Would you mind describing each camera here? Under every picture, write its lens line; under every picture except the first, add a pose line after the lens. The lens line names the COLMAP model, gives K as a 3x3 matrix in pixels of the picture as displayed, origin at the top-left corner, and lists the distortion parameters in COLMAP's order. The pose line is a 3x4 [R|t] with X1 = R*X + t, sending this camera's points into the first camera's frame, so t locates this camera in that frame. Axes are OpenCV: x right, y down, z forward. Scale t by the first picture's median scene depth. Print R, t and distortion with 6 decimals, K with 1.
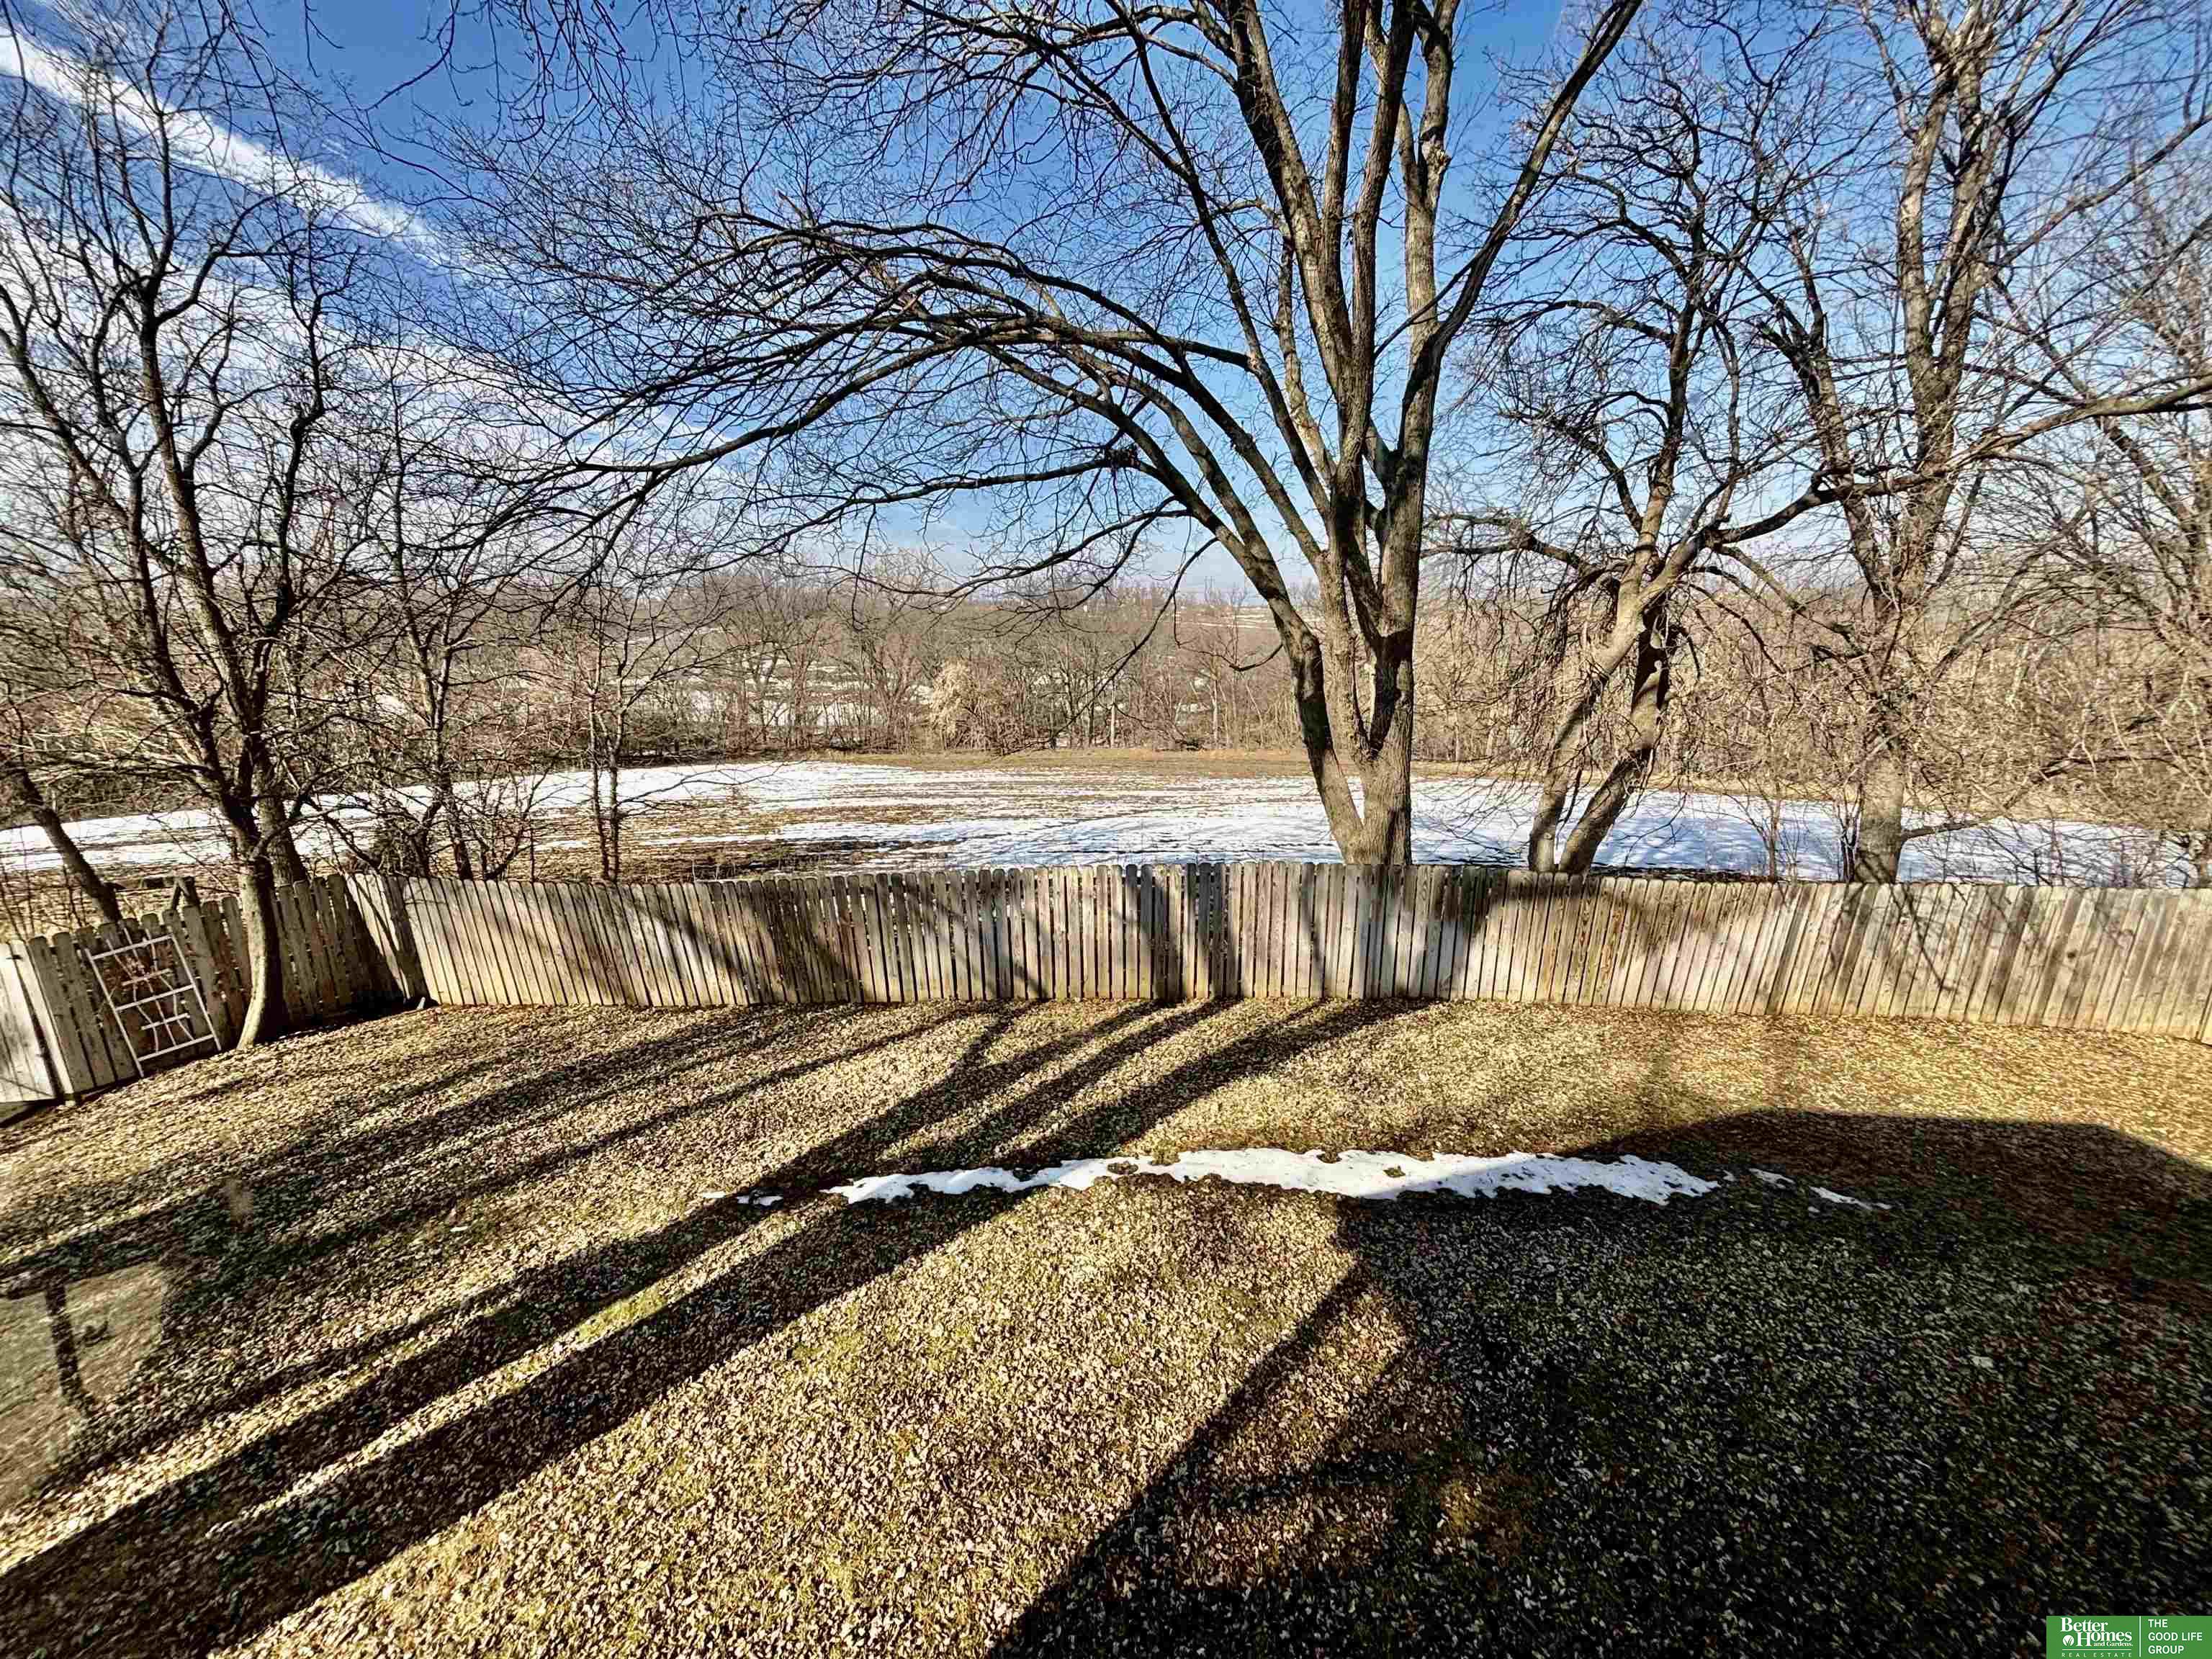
lens RADIAL K [[891.3, 0, 1105.9], [0, 891.3, 825.1], [0, 0, 1]] dist [-0.001281, -0.000107]
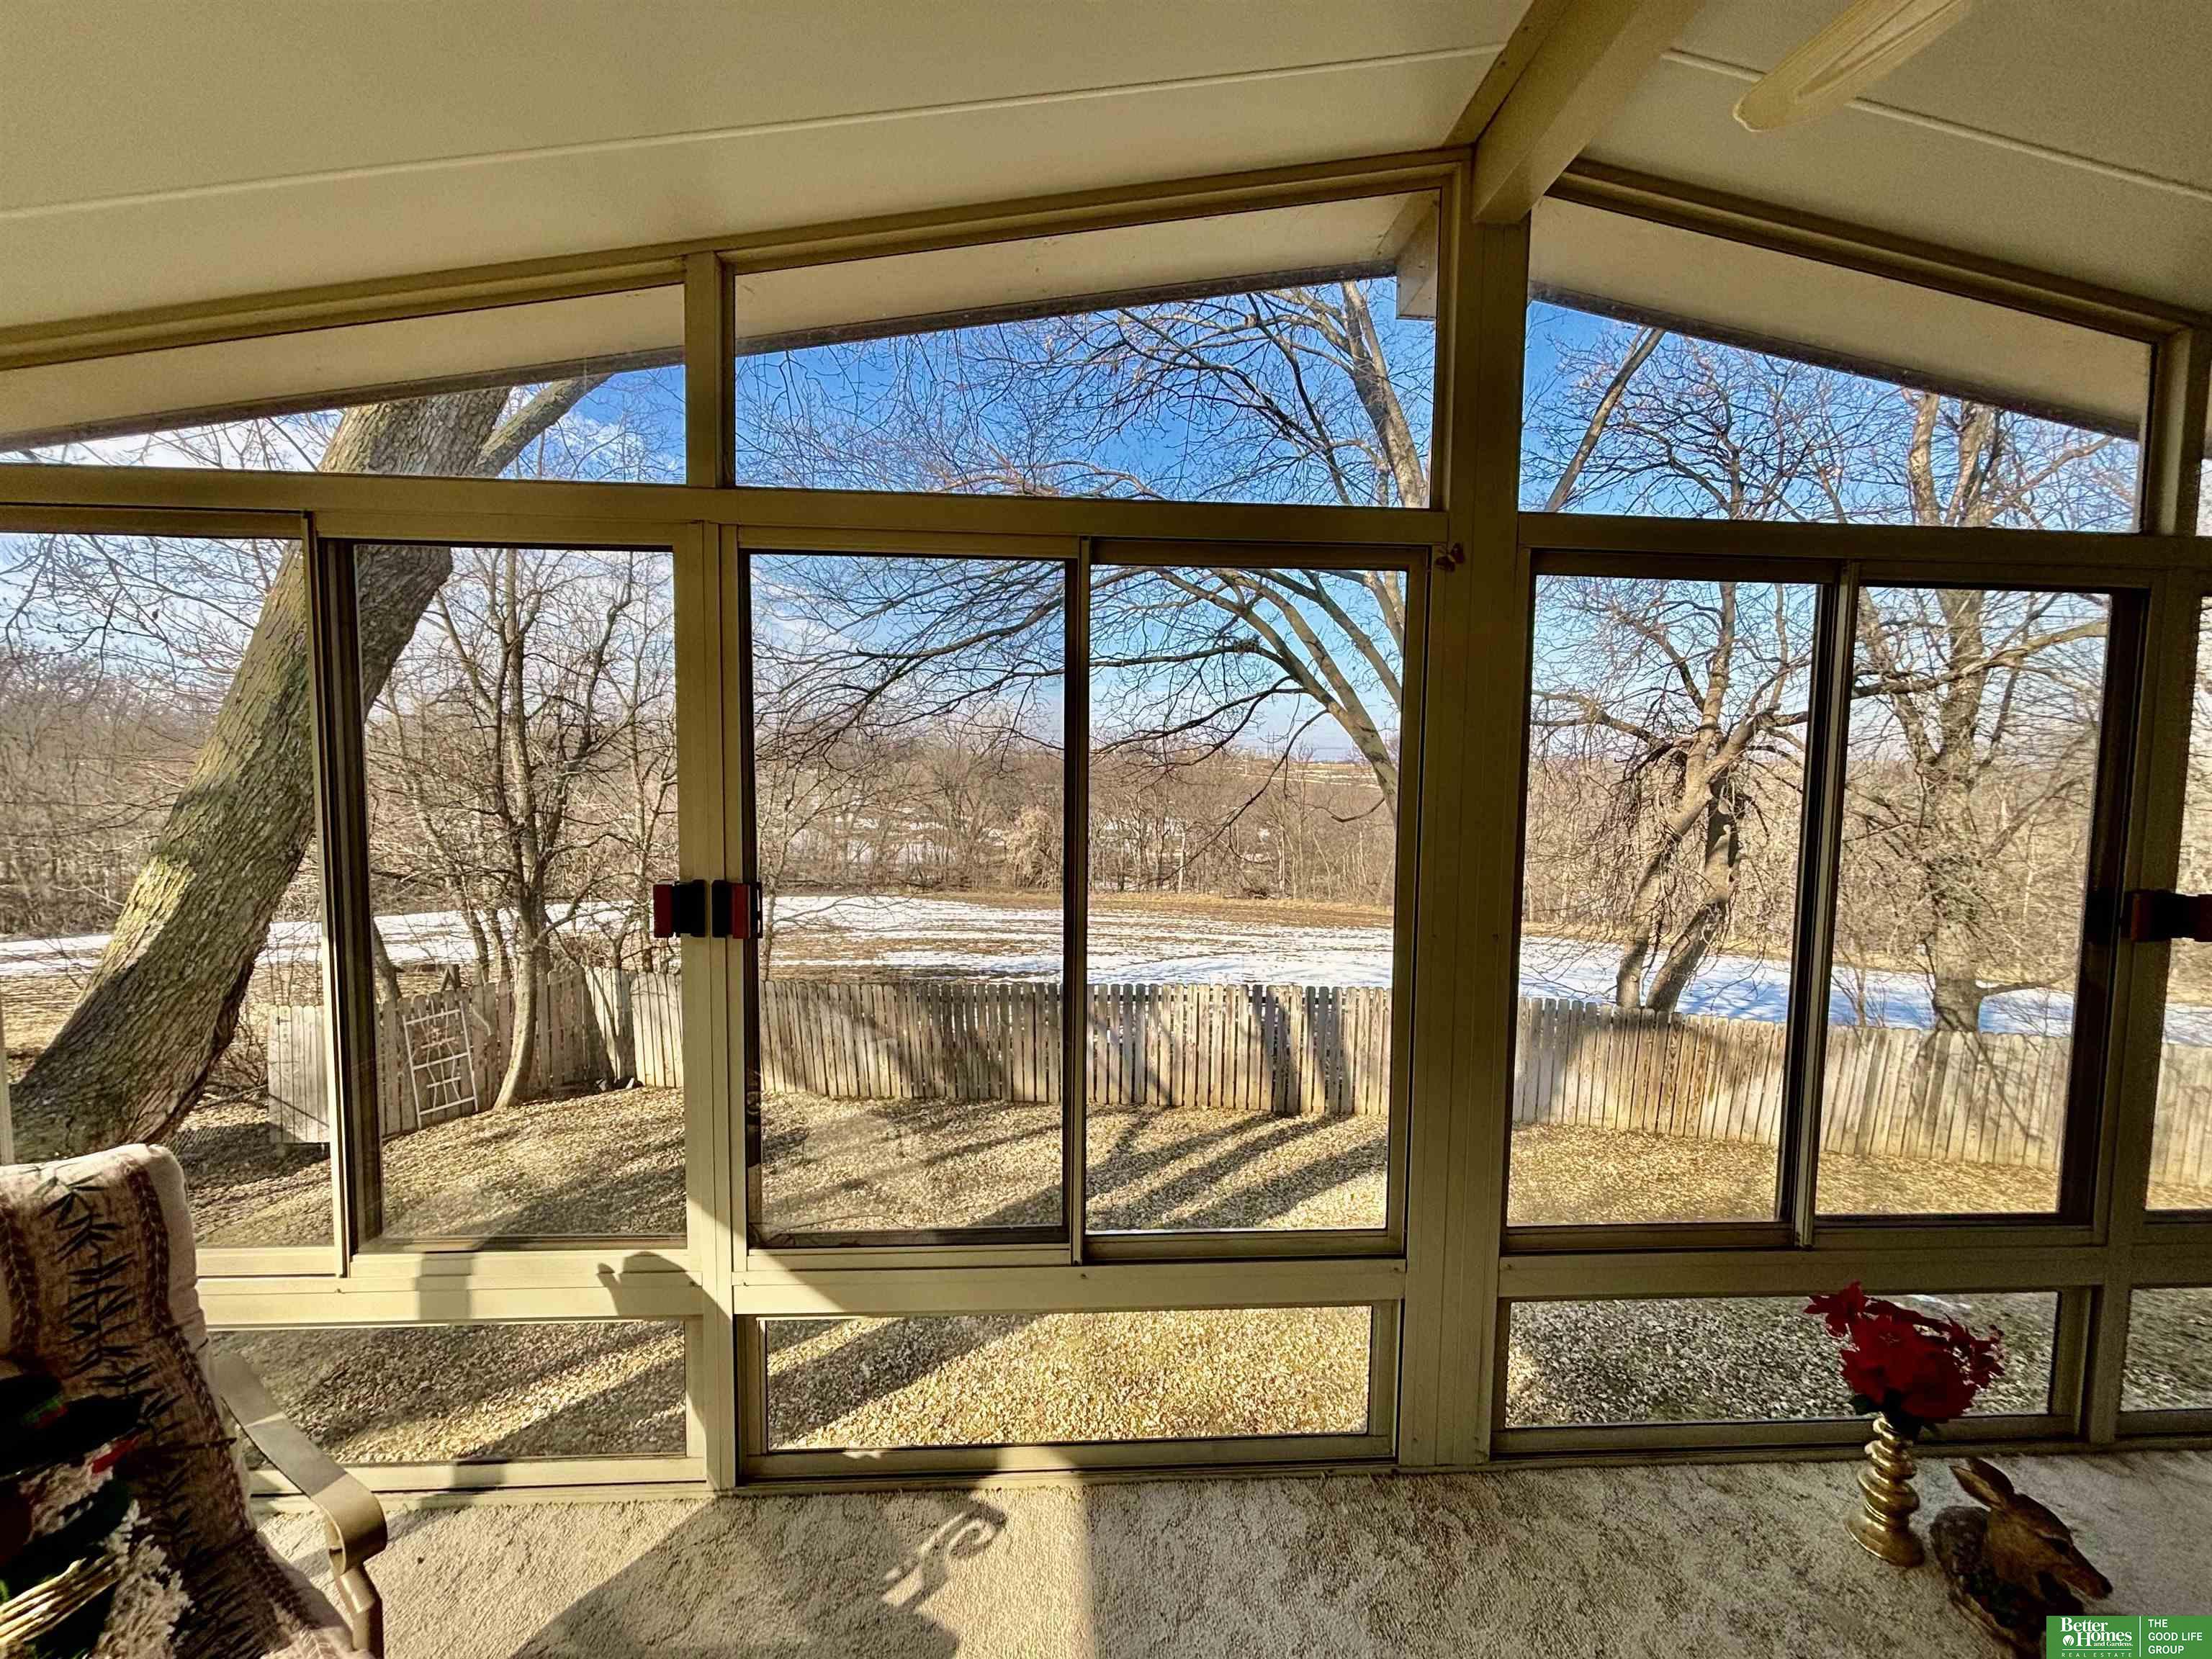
lens RADIAL K [[885.7, 0, 1104.1], [0, 885.7, 826.4], [0, 0, 1]] dist [0.012220, -0.009318]
pose [[0.997019, 0.030624, -0.070819, -0.095837], [-0.041681, 0.986177, -0.160364, 0.034600], [0.064929, 0.162838, 0.984514, -0.175565]]
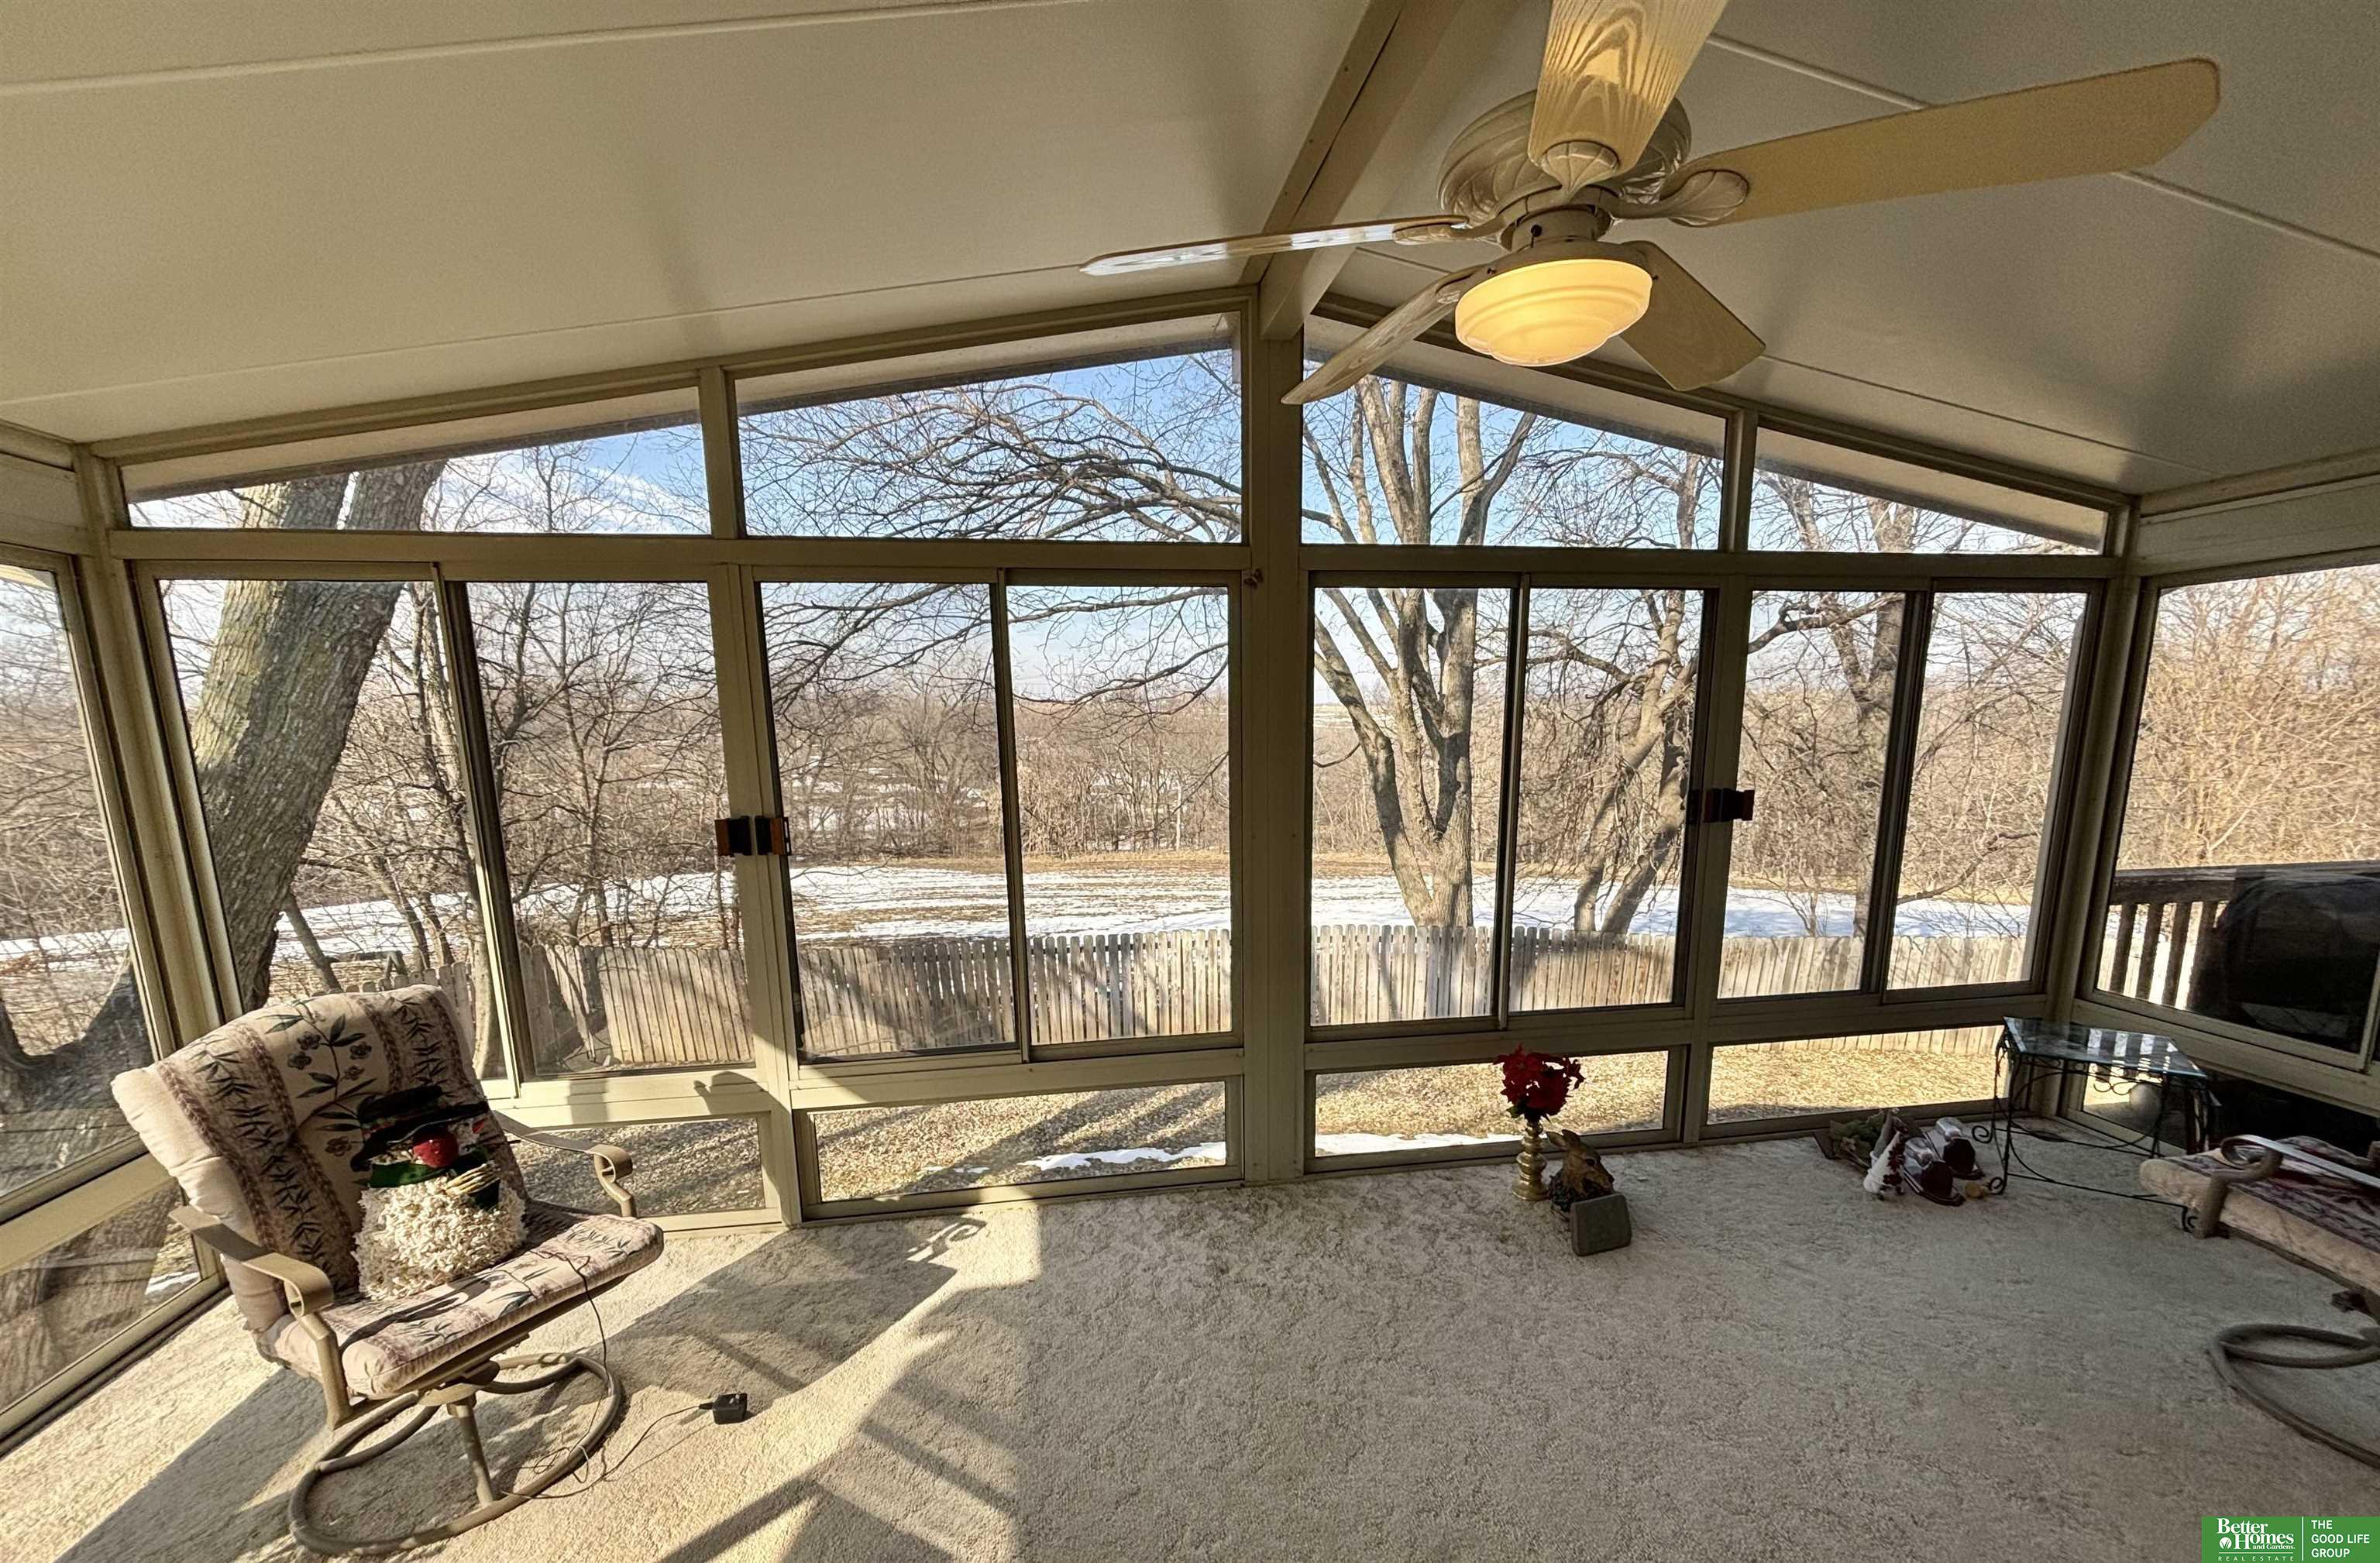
lens RADIAL K [[956.2, 0, 1186.8], [0, 956.2, 892.1], [0, 0, 1]] dist [0.001406, 0.000078]
pose [[0.999702, -0.006952, 0.023391, -0.069285], [0.008021, 0.998911, -0.045953, 0.054399], [-0.023046, 0.046127, 0.998670, -0.276277]]
